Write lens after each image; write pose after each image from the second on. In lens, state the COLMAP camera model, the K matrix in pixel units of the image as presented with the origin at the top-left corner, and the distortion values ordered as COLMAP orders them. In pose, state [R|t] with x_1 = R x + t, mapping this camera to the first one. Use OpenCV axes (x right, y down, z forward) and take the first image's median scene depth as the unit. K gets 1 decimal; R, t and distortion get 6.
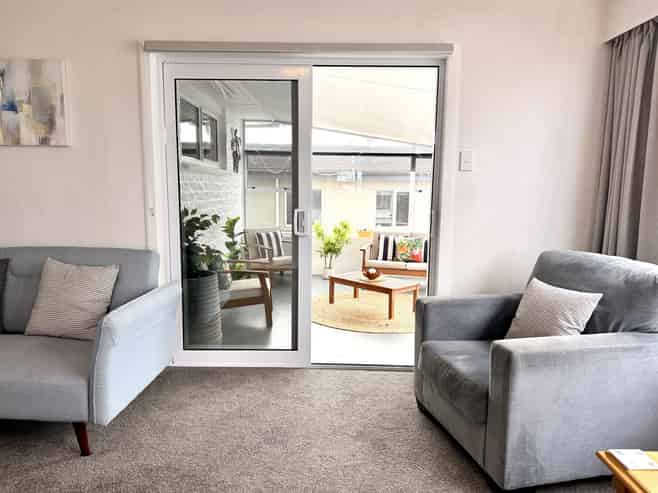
lens RADIAL K [[459.9, 0, 329.0], [0, 459.9, 246.5], [0, 0, 1]] dist [0.079748, -0.118875]
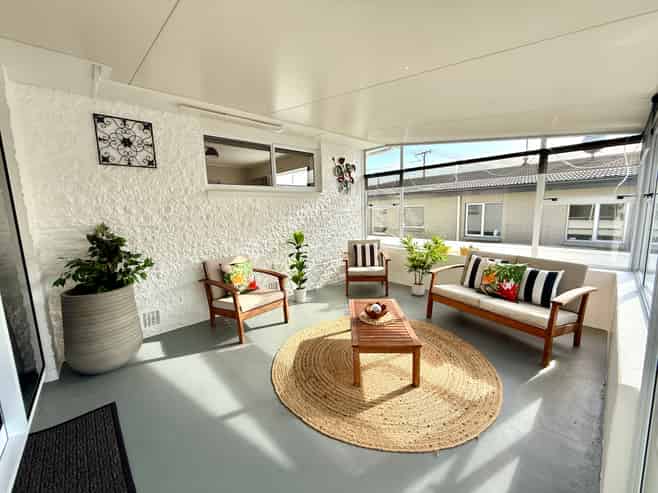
lens RADIAL K [[261.4, 0, 329.0], [0, 261.4, 246.5], [0, 0, 1]] dist [-0.000289, -0.000011]
pose [[0.663817, 0.071210, -0.744497, 0.287606], [-0.051425, 0.997447, 0.049551, -0.051934], [0.746125, 0.005393, 0.665784, 0.486595]]
